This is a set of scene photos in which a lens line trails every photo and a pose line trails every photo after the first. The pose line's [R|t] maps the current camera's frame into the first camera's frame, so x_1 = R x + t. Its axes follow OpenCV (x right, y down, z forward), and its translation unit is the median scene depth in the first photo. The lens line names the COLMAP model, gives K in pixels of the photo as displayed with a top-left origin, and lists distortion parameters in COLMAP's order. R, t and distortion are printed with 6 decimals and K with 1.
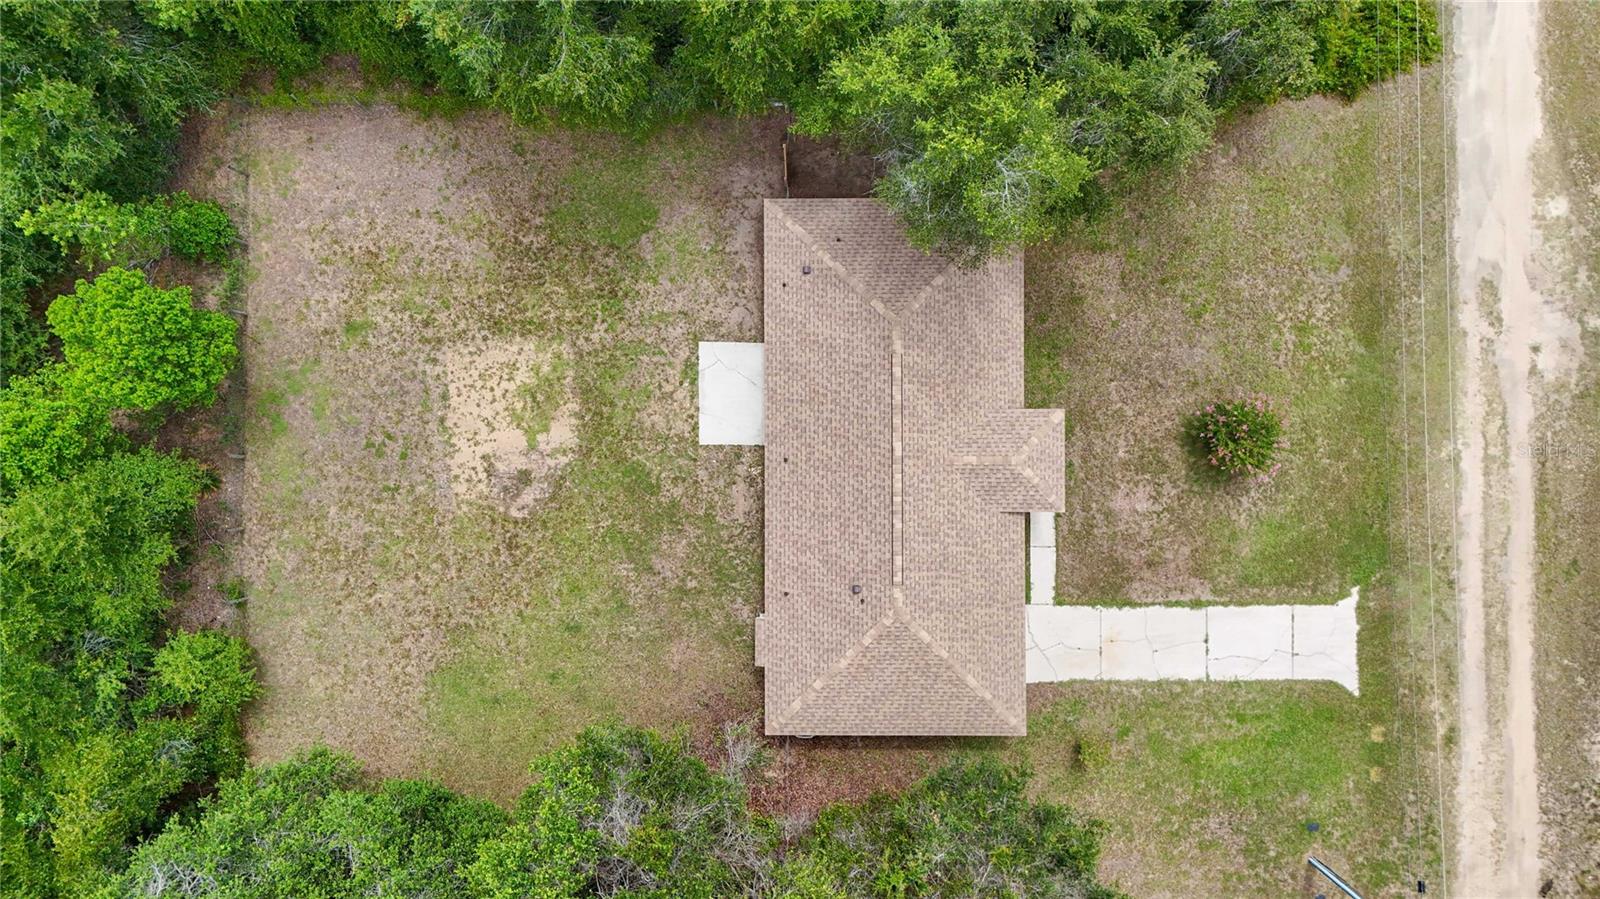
lens RADIAL K [[1183.5, 0, 794.3], [0, 1183.5, 445.6], [0, 0, 1]] dist [0.067885, -0.068198]
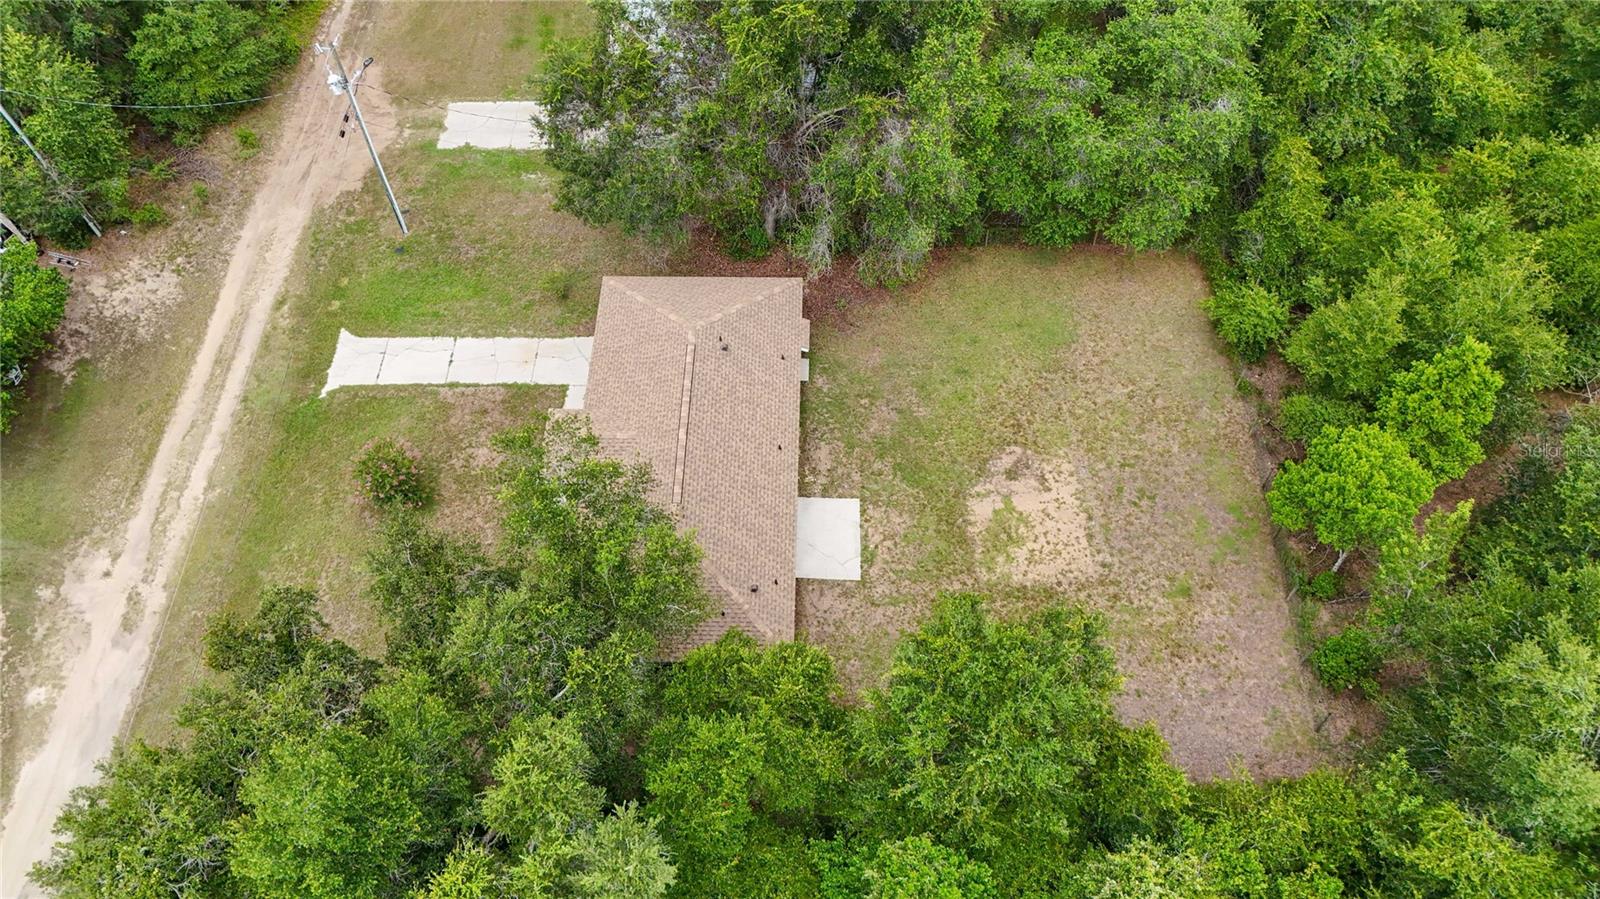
lens RADIAL K [[1183.5, 0, 798.2], [0, 1183.5, 439.2], [0, 0, 1]] dist [0.067885, -0.068198]
pose [[-0.999288, -0.001711, 0.037682, -0.064592], [0.022999, -0.819445, 0.572697, -0.604581], [0.029898, 0.573156, 0.818901, 0.037940]]
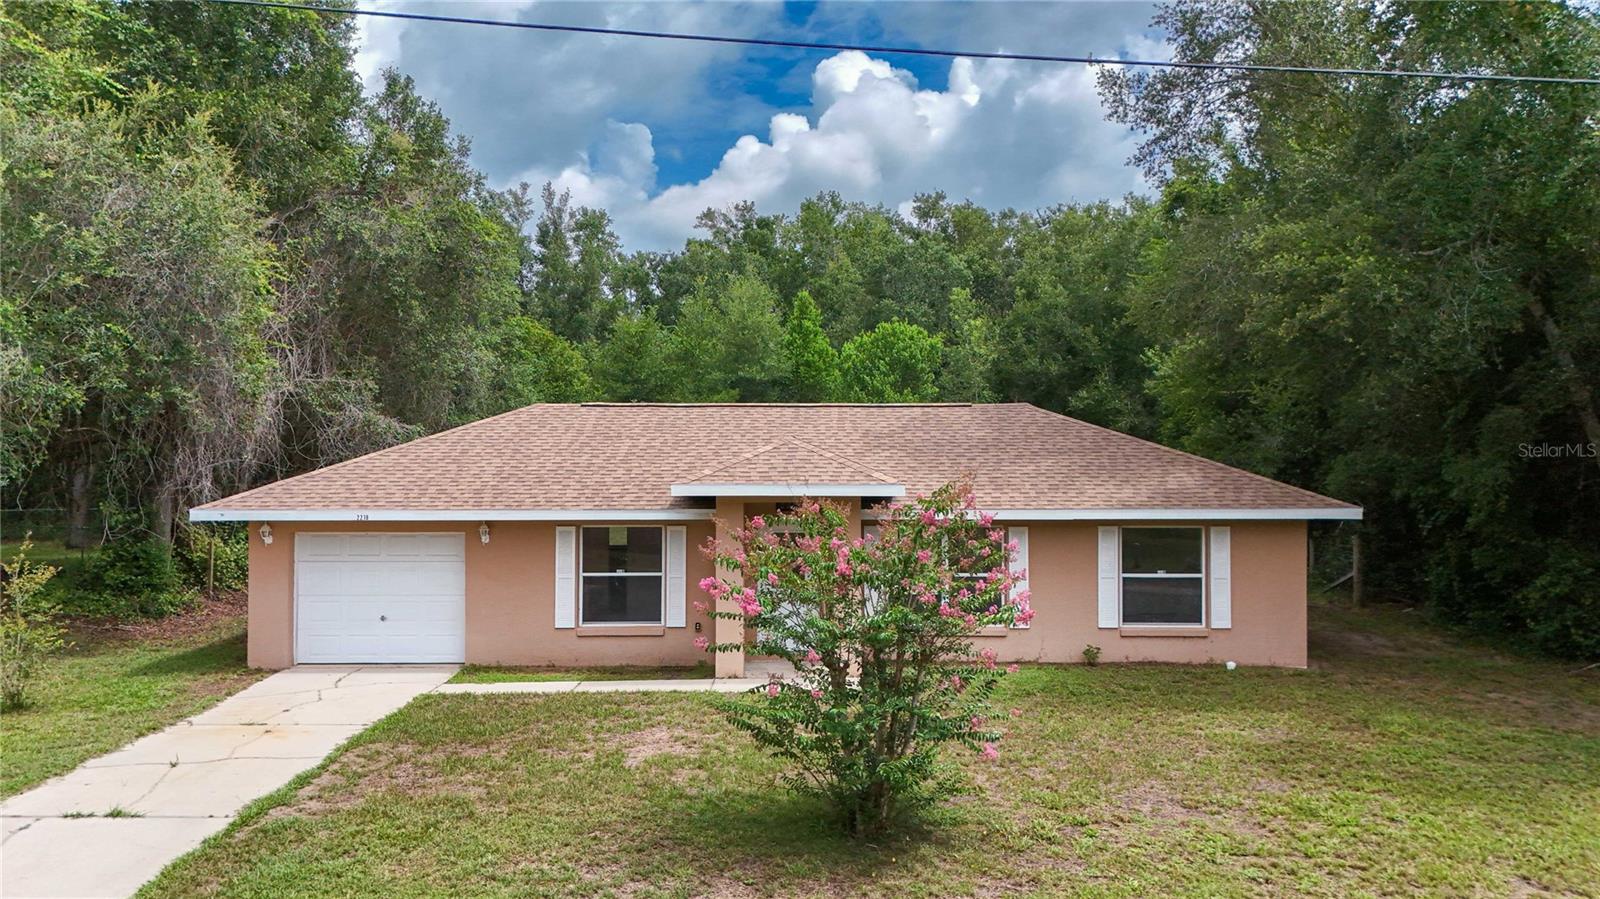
lens RADIAL K [[1183.5, 0, 809.5], [0, 1183.5, 443.6], [0, 0, 1]] dist [0.067885, -0.068198]
pose [[0.006614, 0.008061, -0.999946, 0.614969], [-0.999971, 0.003766, -0.006583, 0.007799], [0.003712, 0.999960, 0.008086, 0.910028]]
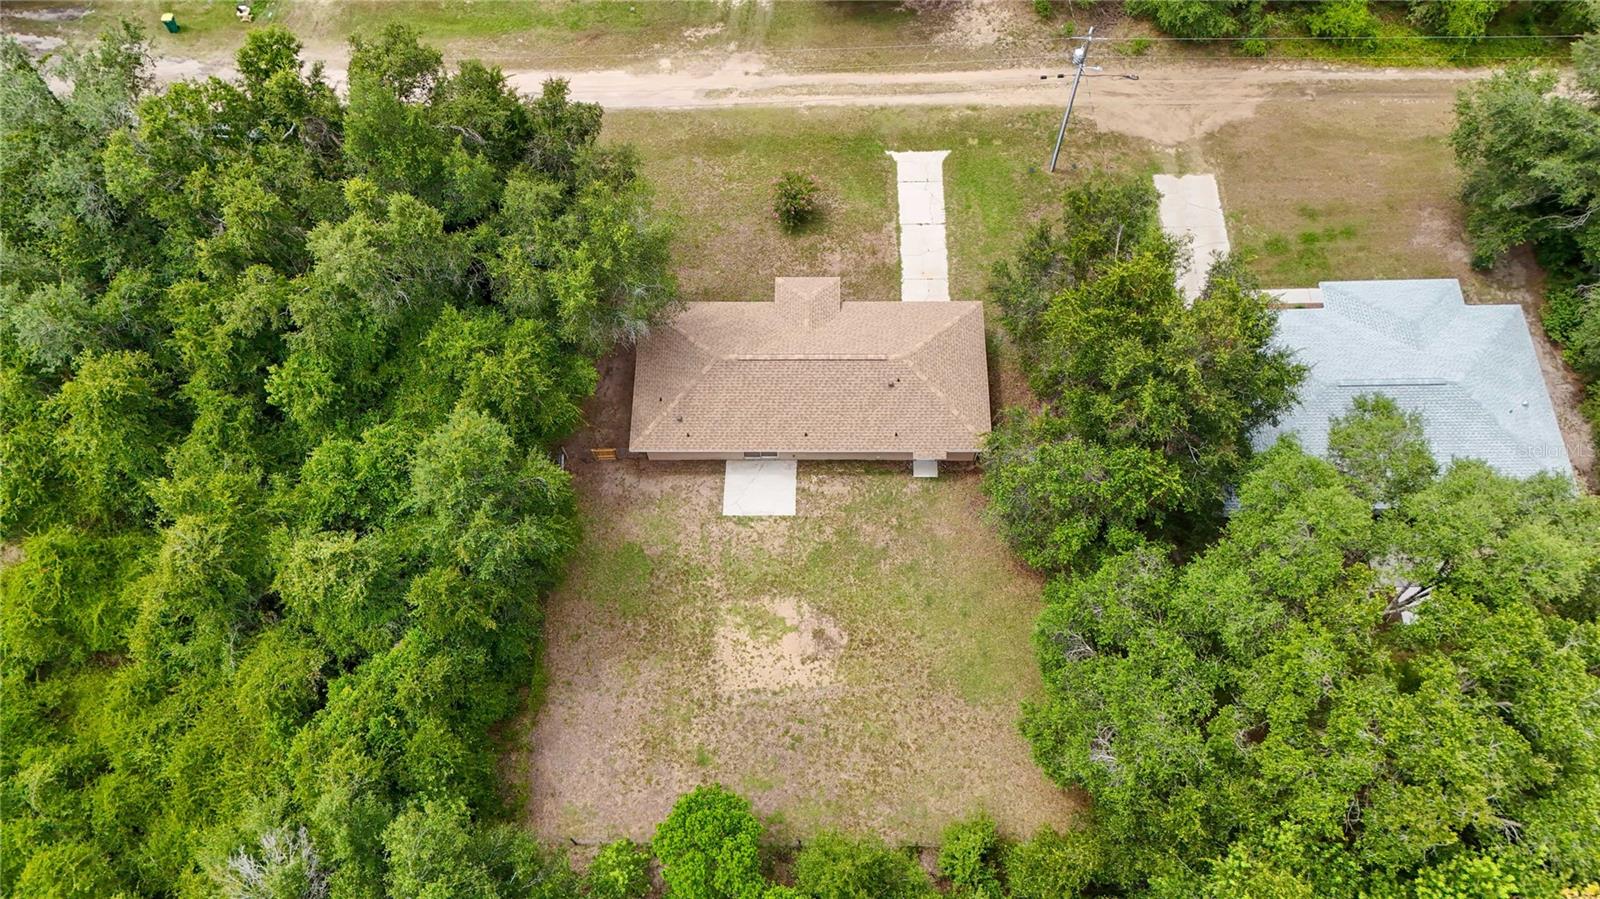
lens RADIAL K [[1183.5, 0, 798.0], [0, 1183.5, 454.2], [0, 0, 1]] dist [0.067885, -0.068198]
pose [[0.011526, -0.897344, 0.441181, -0.638840], [0.999886, 0.006050, -0.013817, 0.021320], [0.009730, 0.441290, 0.897312, -0.300435]]
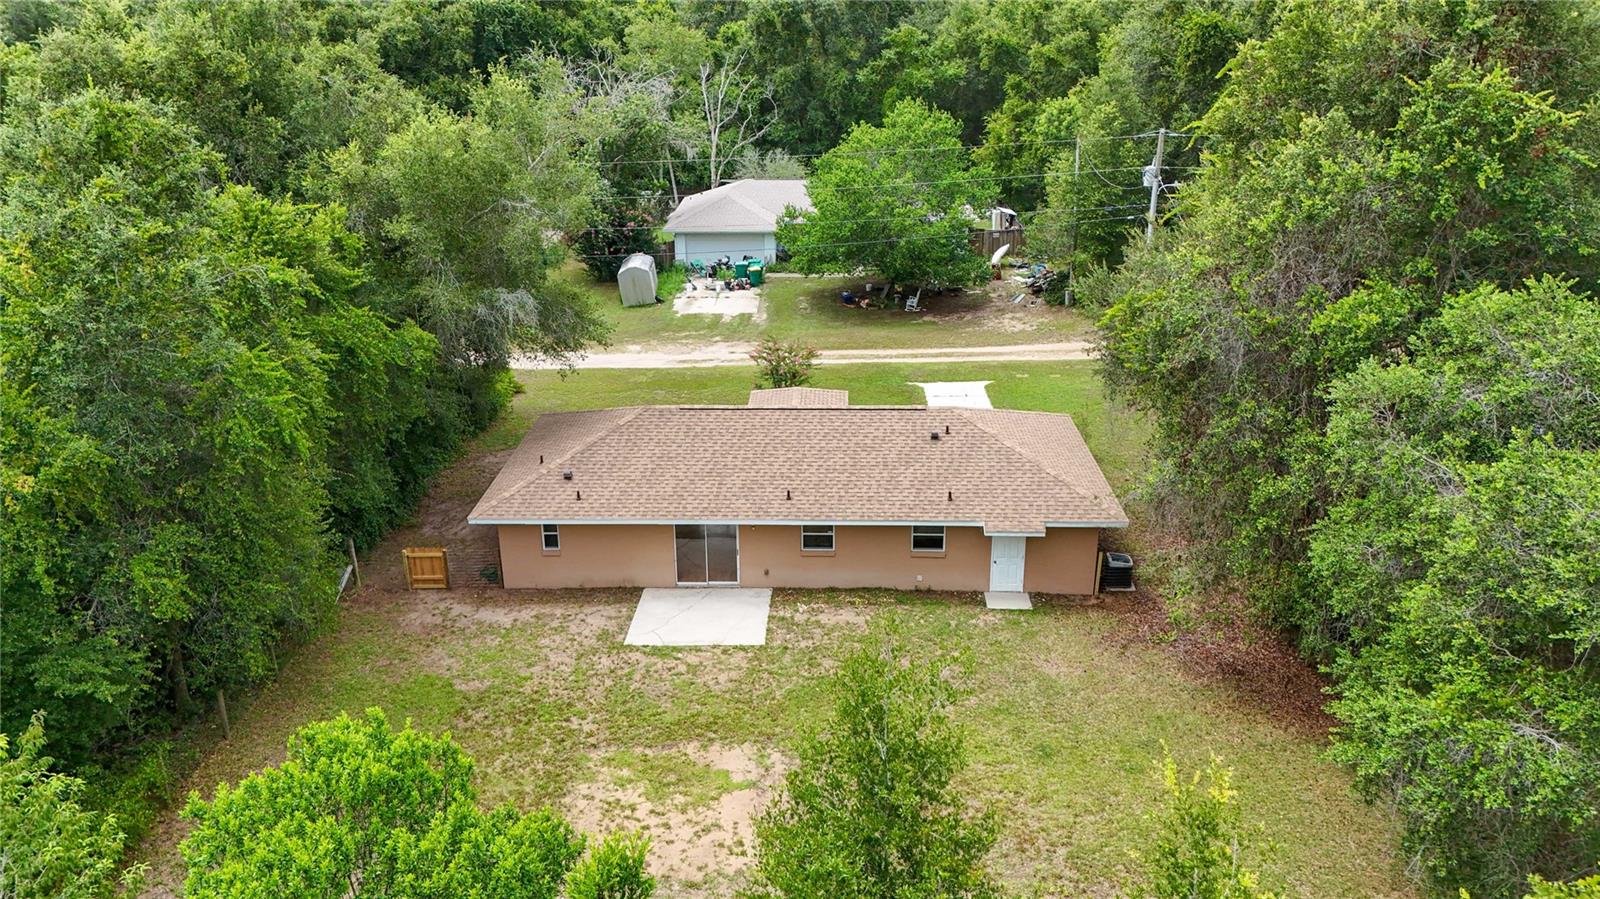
lens RADIAL K [[1183.5, 0, 801.5], [0, 1183.5, 450.4], [0, 0, 1]] dist [0.067885, -0.068198]
pose [[0.029953, -0.344433, 0.938333, -0.724530], [0.999551, 0.009504, -0.028418, 0.041625], [0.000870, 0.938763, 0.344563, 0.636321]]
